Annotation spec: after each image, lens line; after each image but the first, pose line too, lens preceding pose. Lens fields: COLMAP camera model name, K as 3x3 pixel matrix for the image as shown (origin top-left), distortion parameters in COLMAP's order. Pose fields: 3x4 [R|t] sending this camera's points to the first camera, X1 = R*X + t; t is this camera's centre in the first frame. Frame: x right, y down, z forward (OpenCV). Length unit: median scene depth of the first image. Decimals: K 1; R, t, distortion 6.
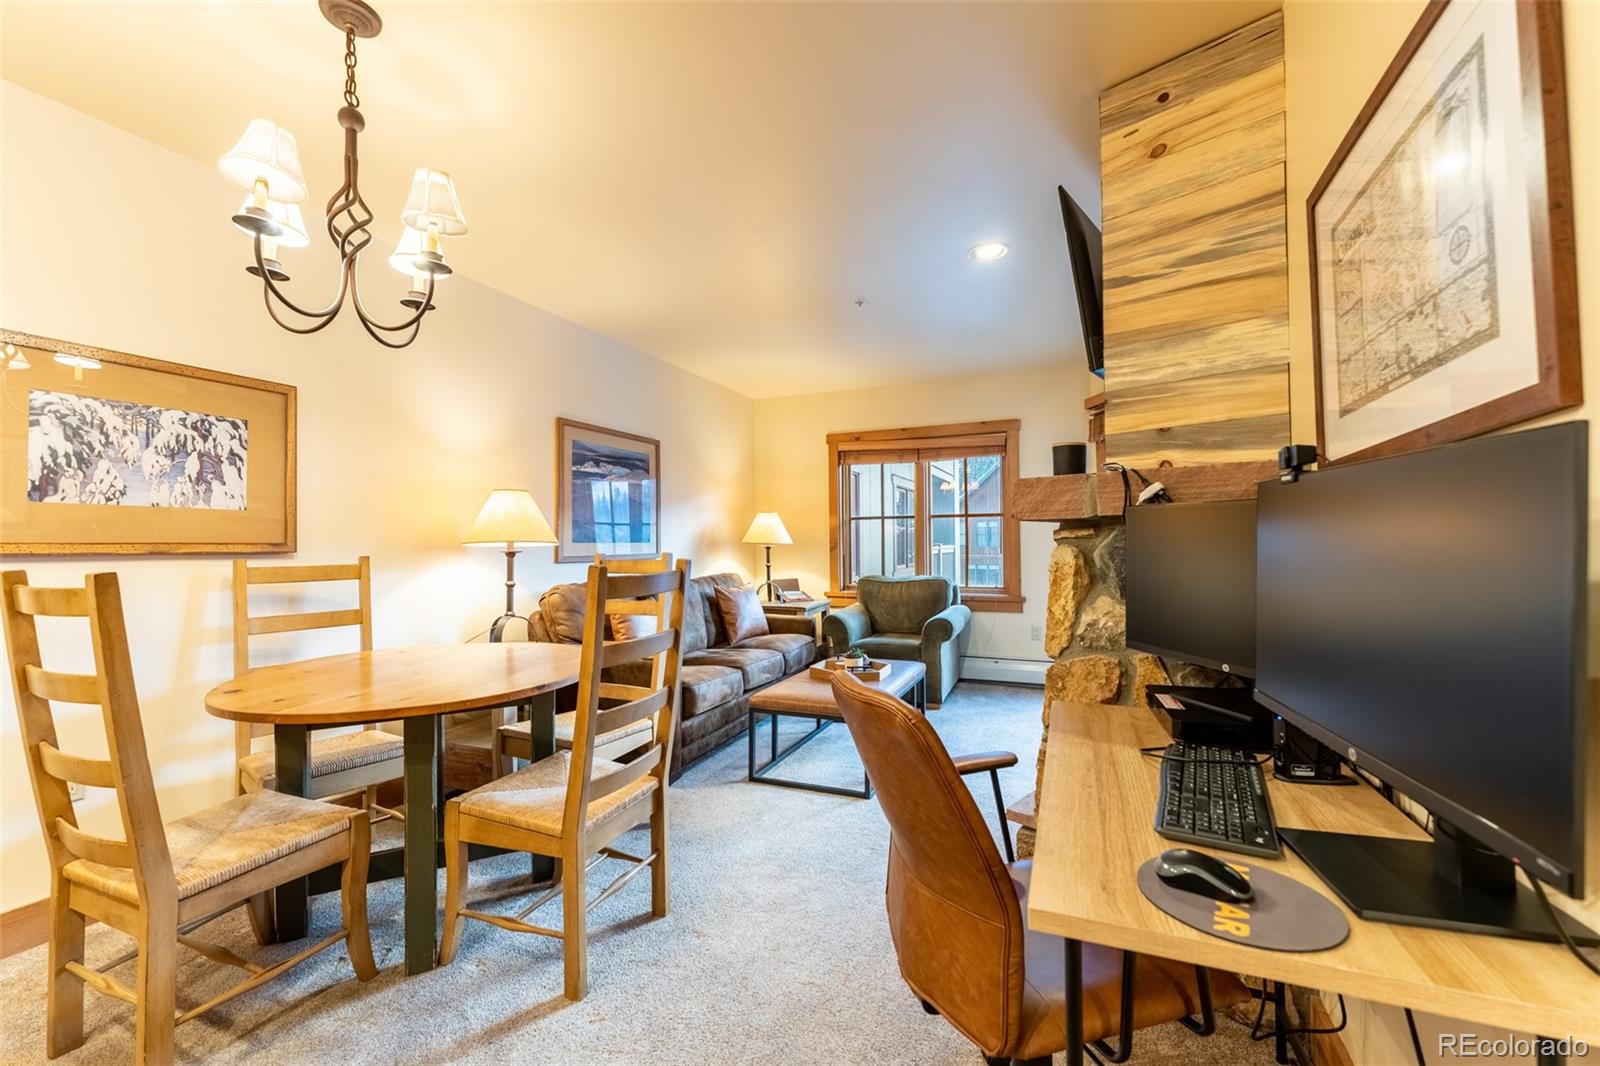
lens RADIAL K [[645.7, 0, 789.2], [0, 645.7, 532.9], [0, 0, 1]] dist [0.003274, -0.002094]
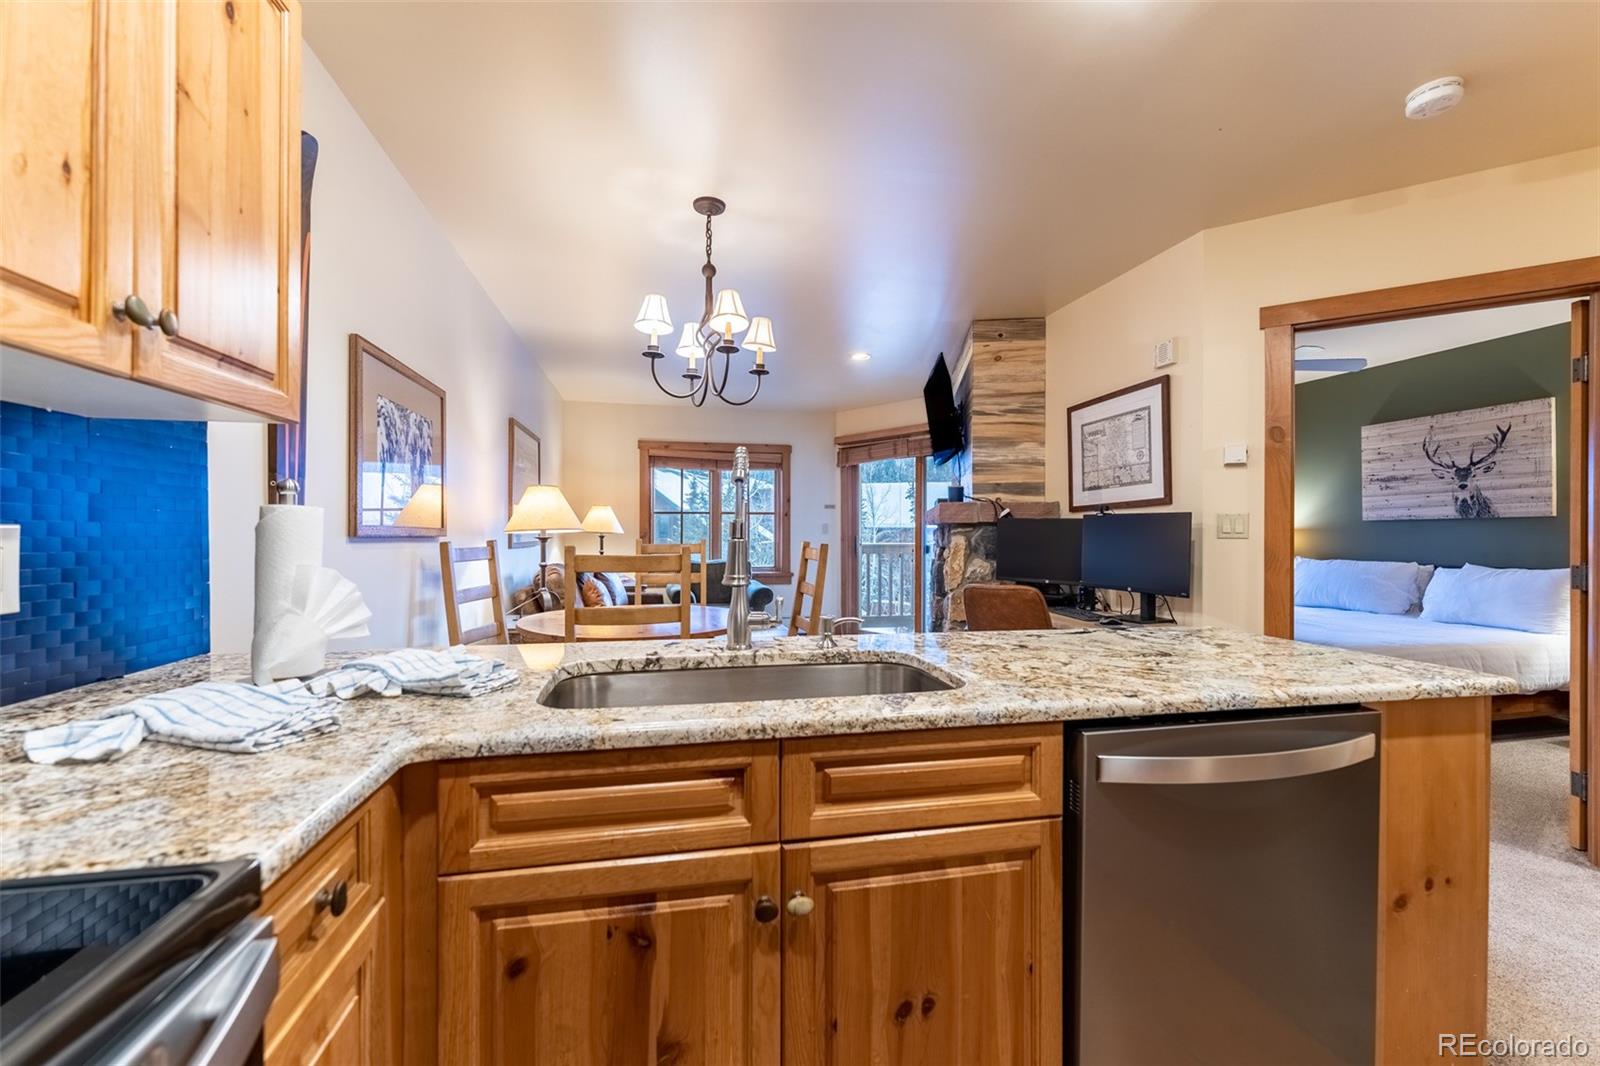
lens RADIAL K [[645.7, 0, 797.3], [0, 645.7, 526.9], [0, 0, 1]] dist [0.003274, -0.002094]
pose [[0.812188, 0.015759, 0.583182, -0.486354], [-0.018419, 0.999829, -0.001365, 0.001738], [-0.583104, -0.009633, 0.812340, -0.155993]]
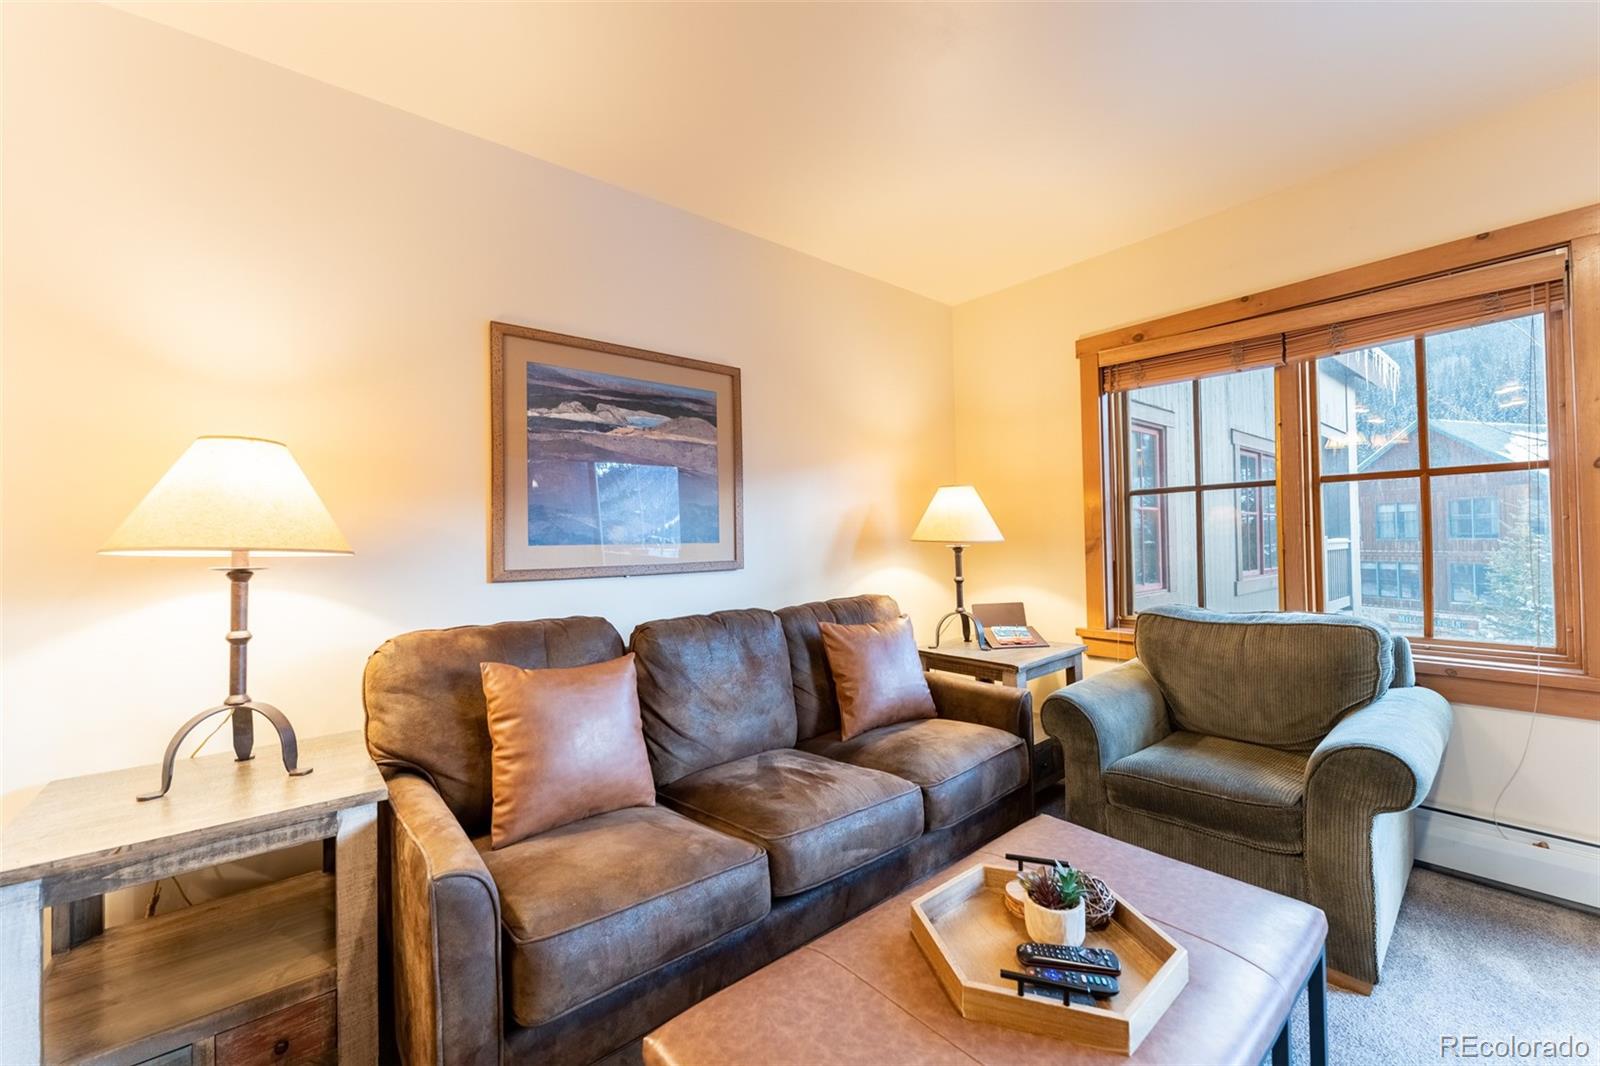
lens RADIAL K [[645.7, 0, 787.5], [0, 645.7, 534.1], [0, 0, 1]] dist [0.003274, -0.002094]
pose [[0.898961, -0.013067, -0.437834, 0.094079], [0.017287, 0.999835, 0.005653, 0.005170], [0.437688, -0.012651, 0.899038, 0.495123]]
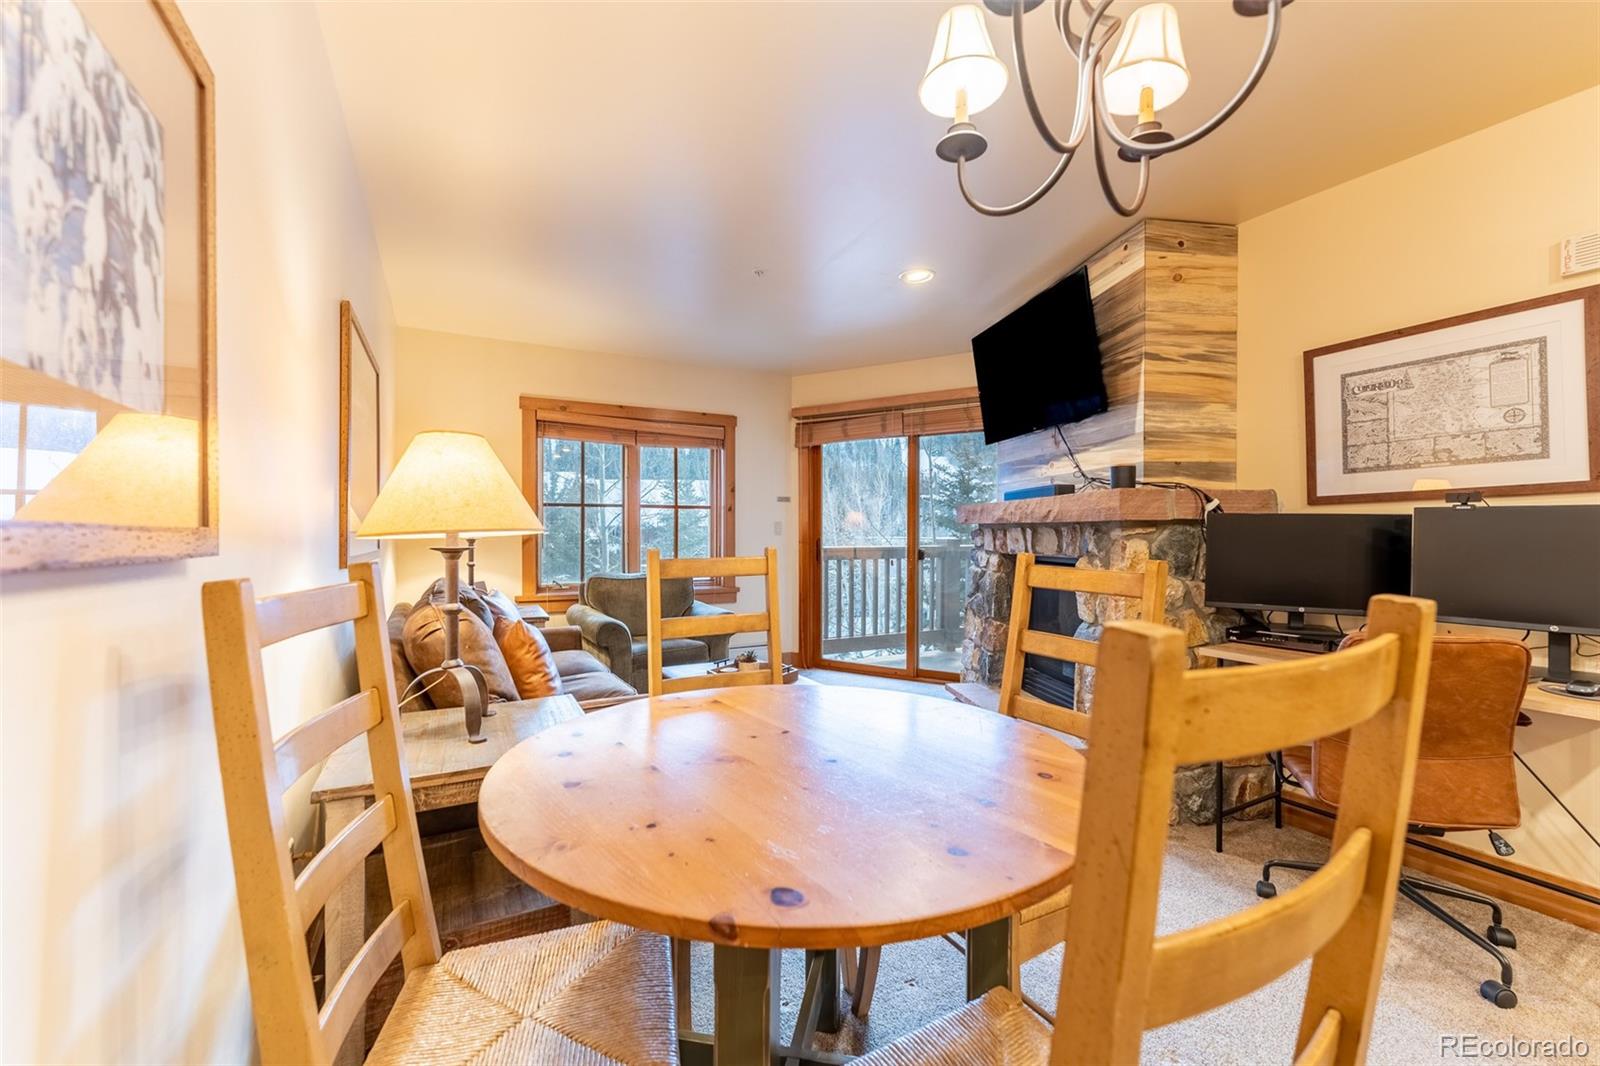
lens RADIAL K [[645.7, 0, 801.0], [0, 645.7, 537.0], [0, 0, 1]] dist [0.003274, -0.002094]
pose [[0.620508, 0.002121, 0.784197, -0.441406], [-0.020008, 0.999714, 0.013128, 0.004872], [-0.783945, -0.023836, 0.620373, 0.281619]]
